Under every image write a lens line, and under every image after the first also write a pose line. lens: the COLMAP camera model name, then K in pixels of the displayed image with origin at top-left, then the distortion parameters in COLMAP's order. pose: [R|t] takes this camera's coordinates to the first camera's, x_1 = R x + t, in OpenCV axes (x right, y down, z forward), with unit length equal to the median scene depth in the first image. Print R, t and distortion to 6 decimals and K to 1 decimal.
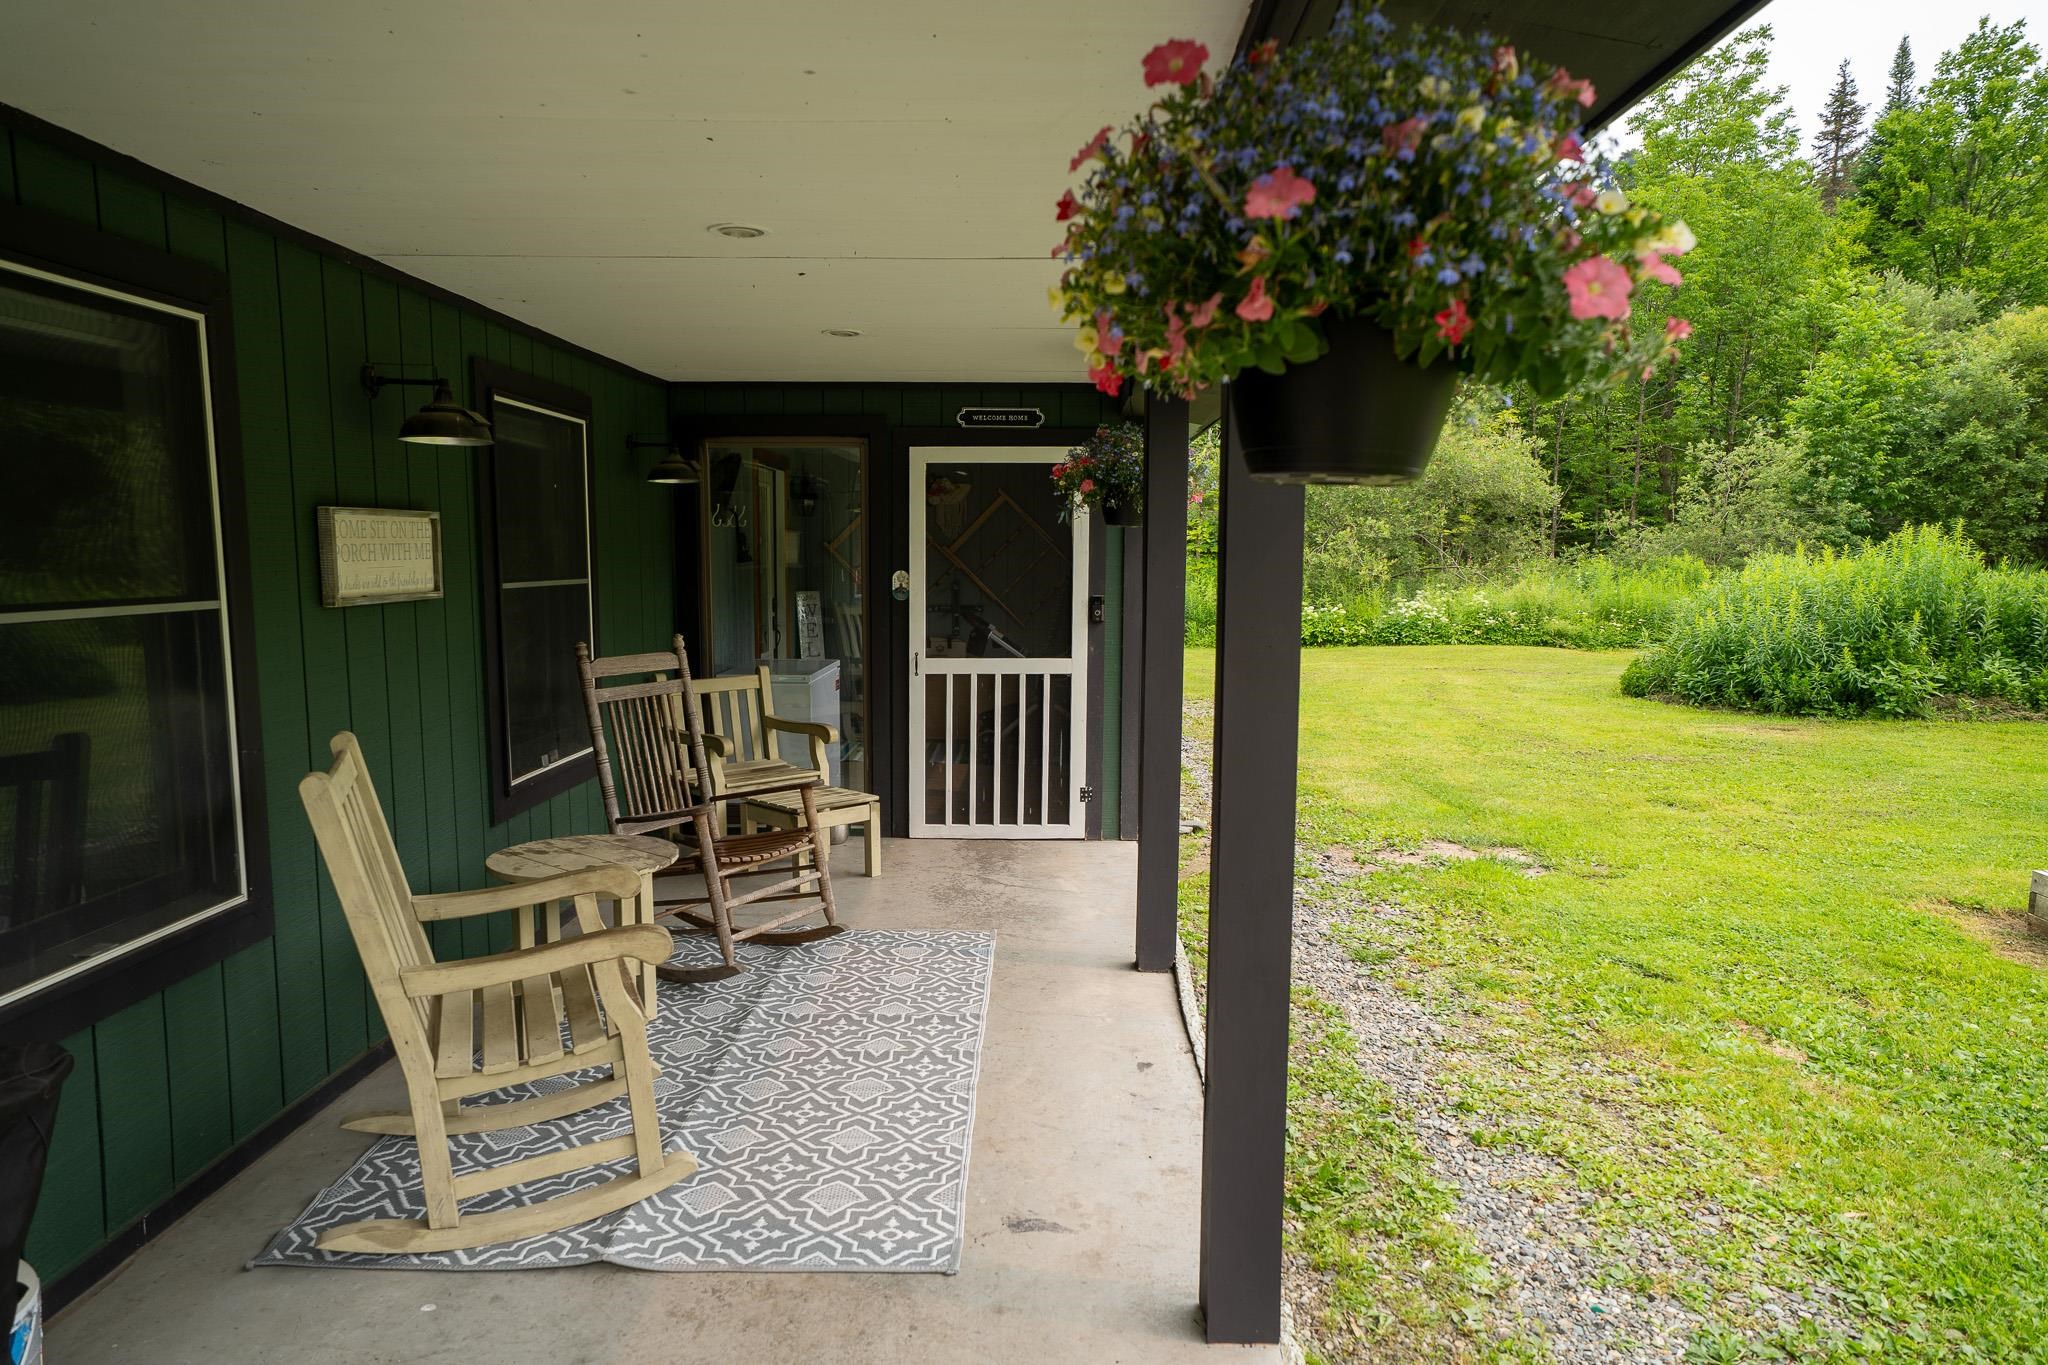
lens RADIAL K [[1245.7, 0, 1013.7], [0, 1245.7, 687.0], [0, 0, 1]] dist [0.027761, 0.007703]
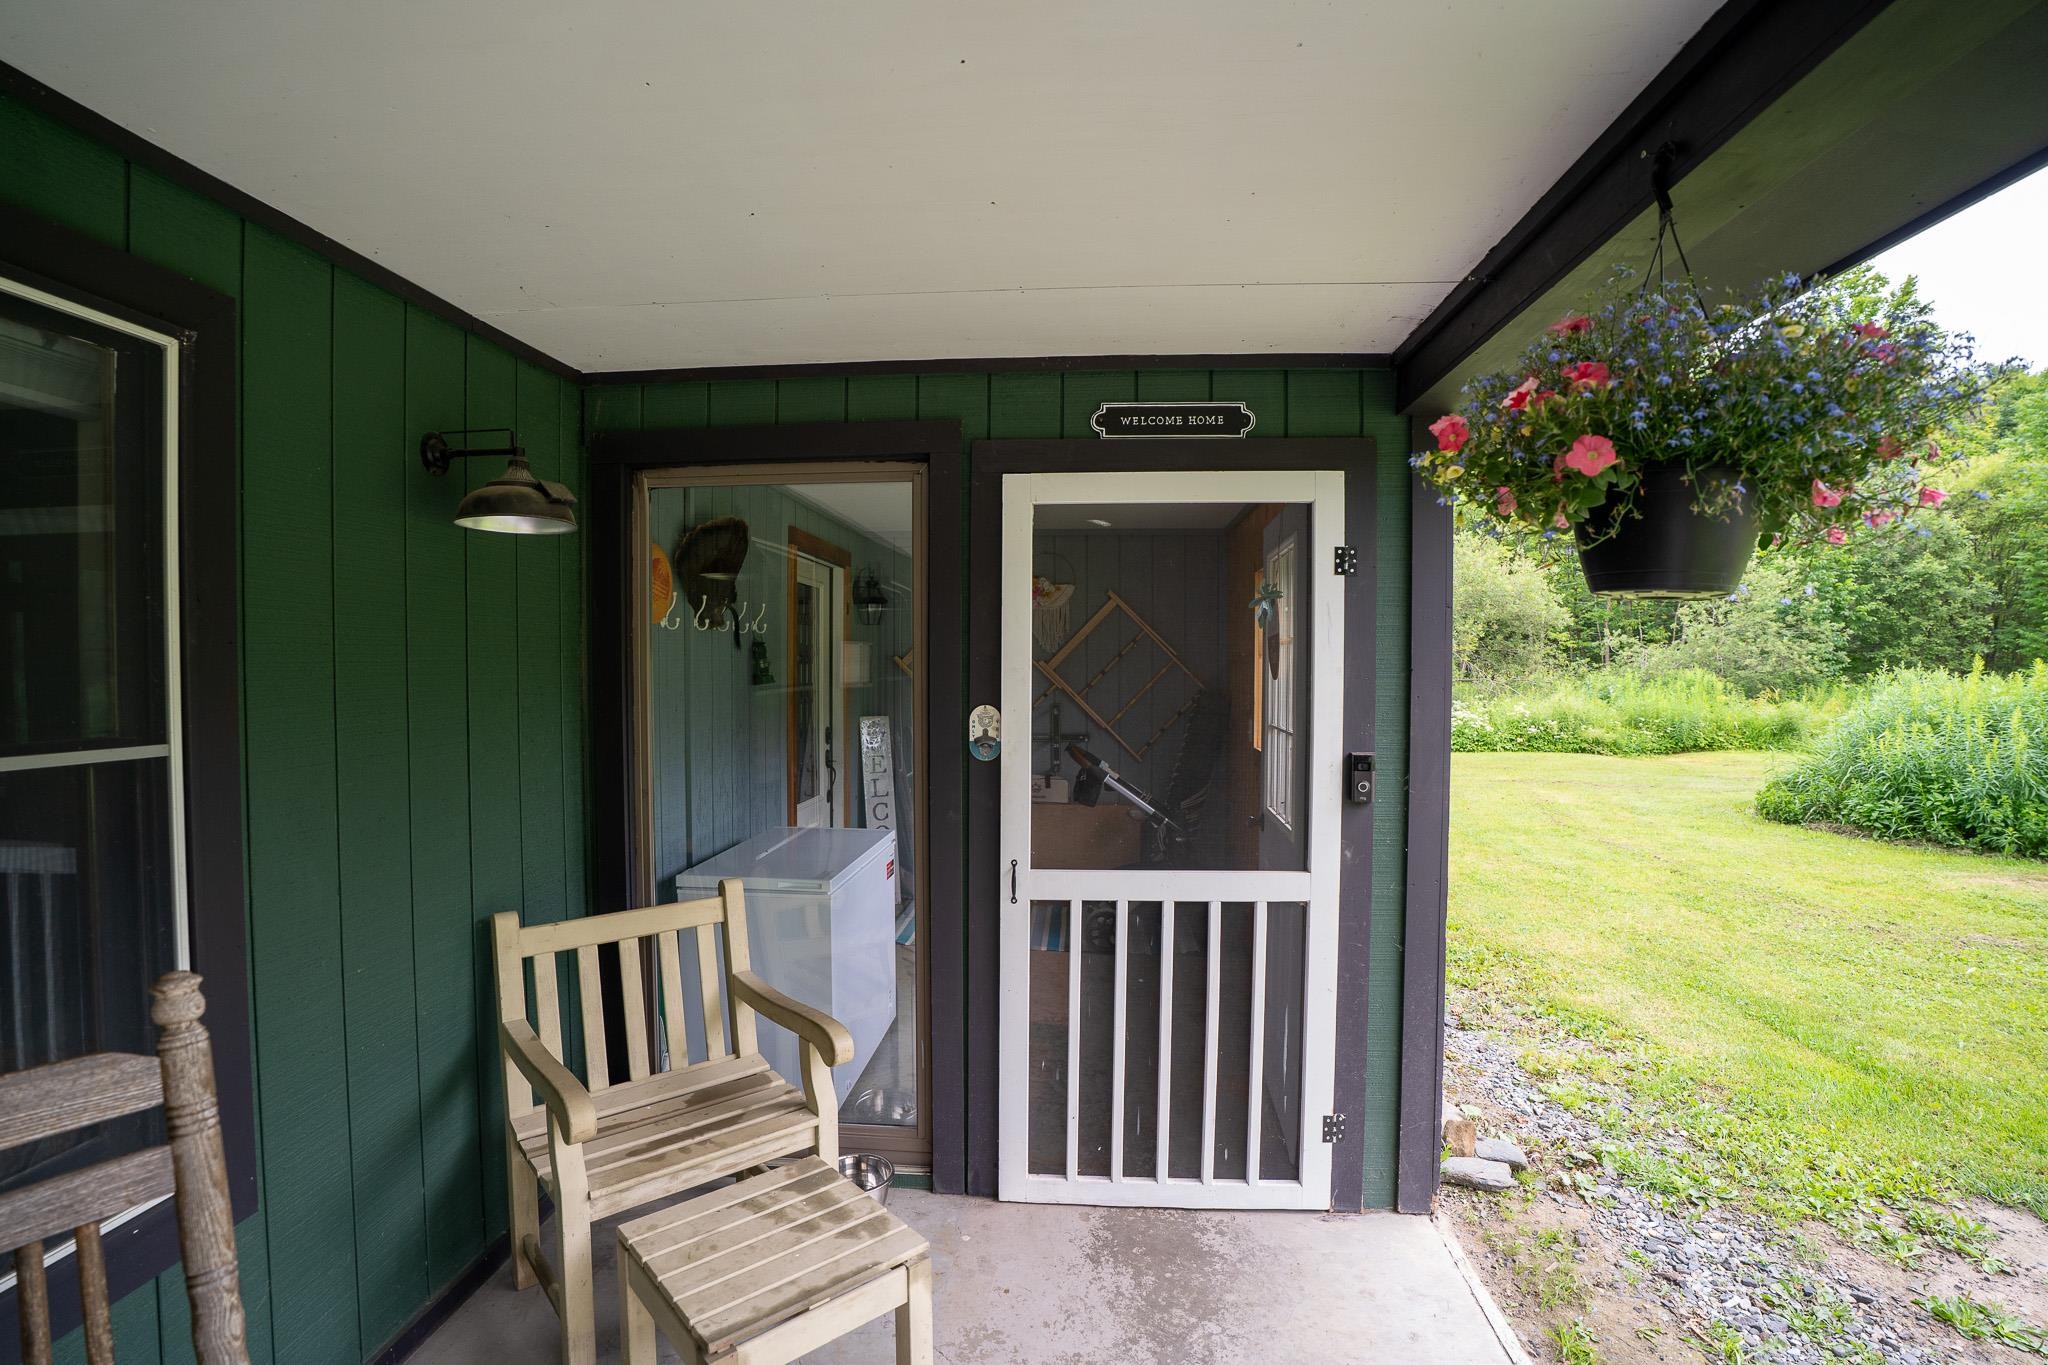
lens RADIAL K [[980.1, 0, 1031.1], [0, 980.1, 683.9], [0, 0, 1]] dist [-0.038651, 0.004091]
pose [[0.998832, -0.001946, -0.048277, -0.033809], [-0.002406, 0.995945, -0.089929, -0.043197], [0.048256, 0.089940, 0.994777, 0.387966]]
